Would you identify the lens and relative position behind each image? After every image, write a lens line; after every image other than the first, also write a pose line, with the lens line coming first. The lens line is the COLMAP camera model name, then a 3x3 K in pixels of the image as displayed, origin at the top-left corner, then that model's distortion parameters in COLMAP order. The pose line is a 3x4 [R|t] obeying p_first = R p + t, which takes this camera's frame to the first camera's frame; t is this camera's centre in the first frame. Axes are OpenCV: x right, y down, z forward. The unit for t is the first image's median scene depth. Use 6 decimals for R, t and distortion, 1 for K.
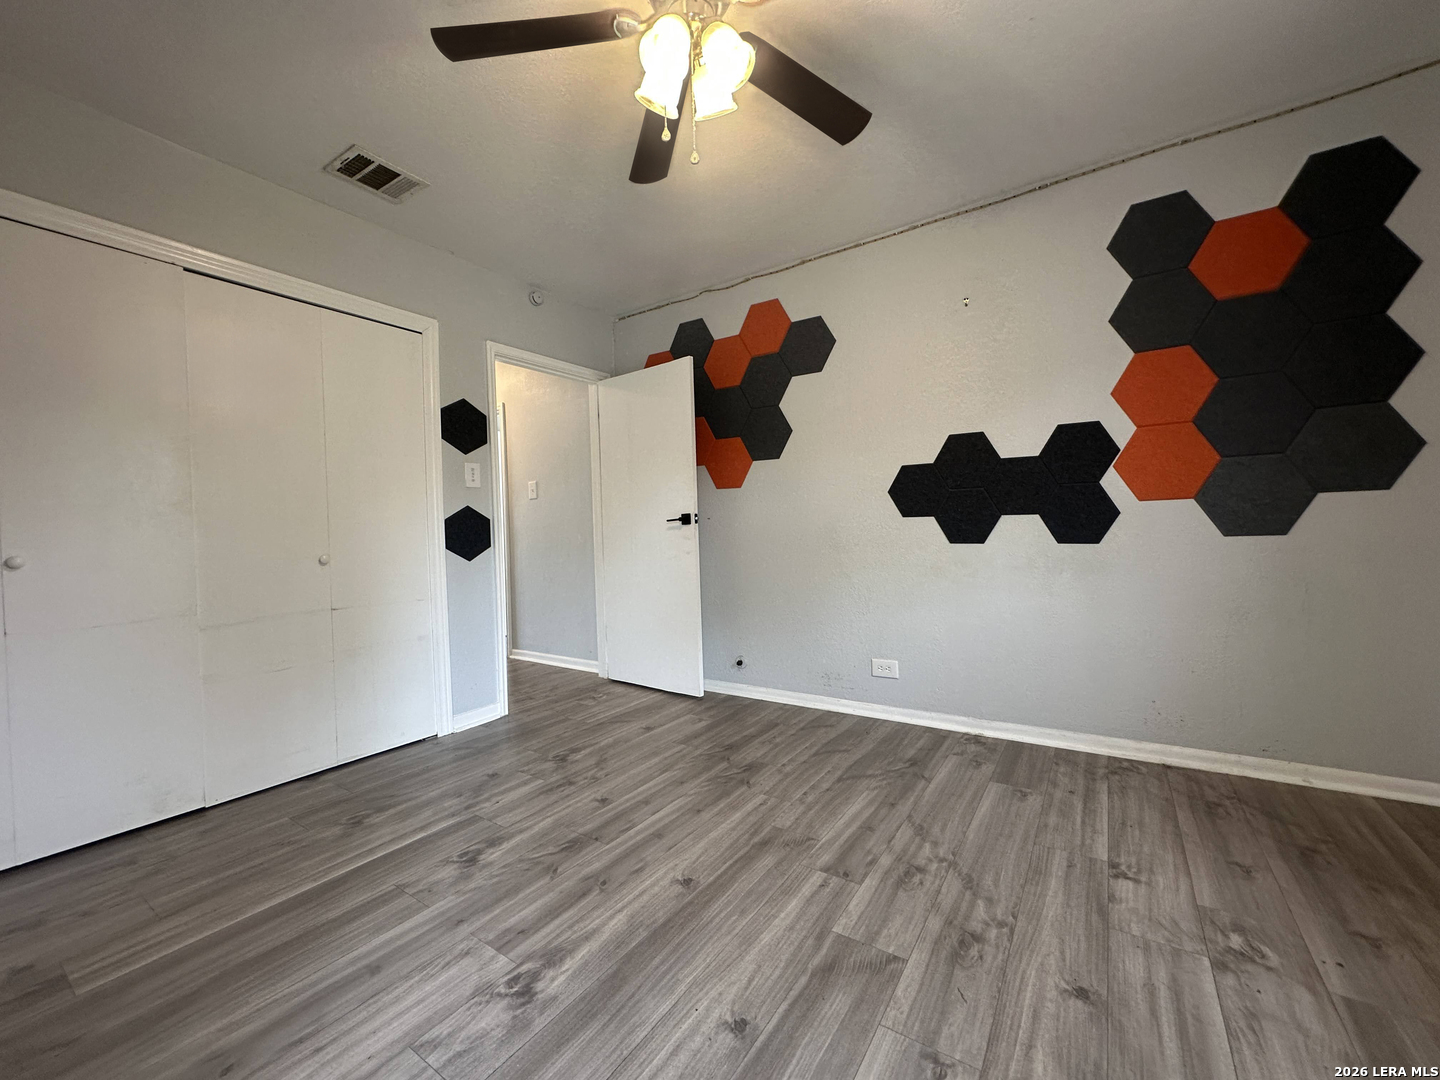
lens RADIAL K [[576.7, 0, 719.3], [0, 576.7, 536.8], [0, 0, 1]] dist [-0.001862, 0.000214]
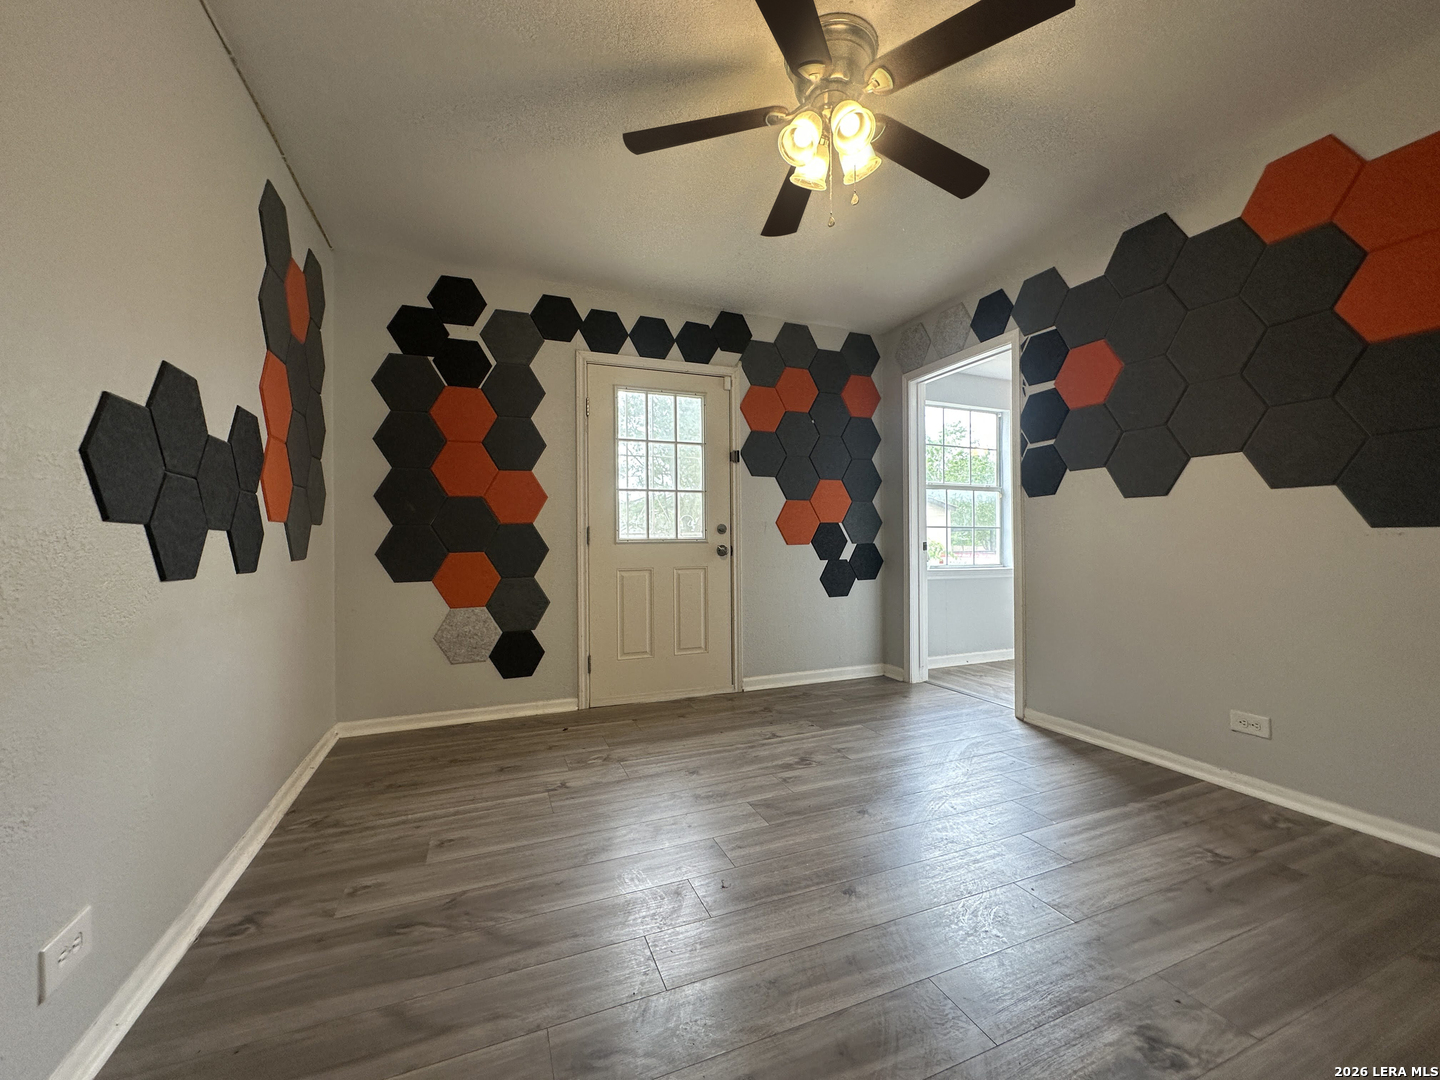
lens RADIAL K [[576.7, 0, 719.3], [0, 576.7, 536.8], [0, 0, 1]] dist [-0.001862, 0.000214]
pose [[-0.829759, 0.038728, 0.556777, -0.379988], [0.039392, 0.999166, -0.010793, -0.003429], [-0.556730, 0.012977, -0.830592, 1.653795]]
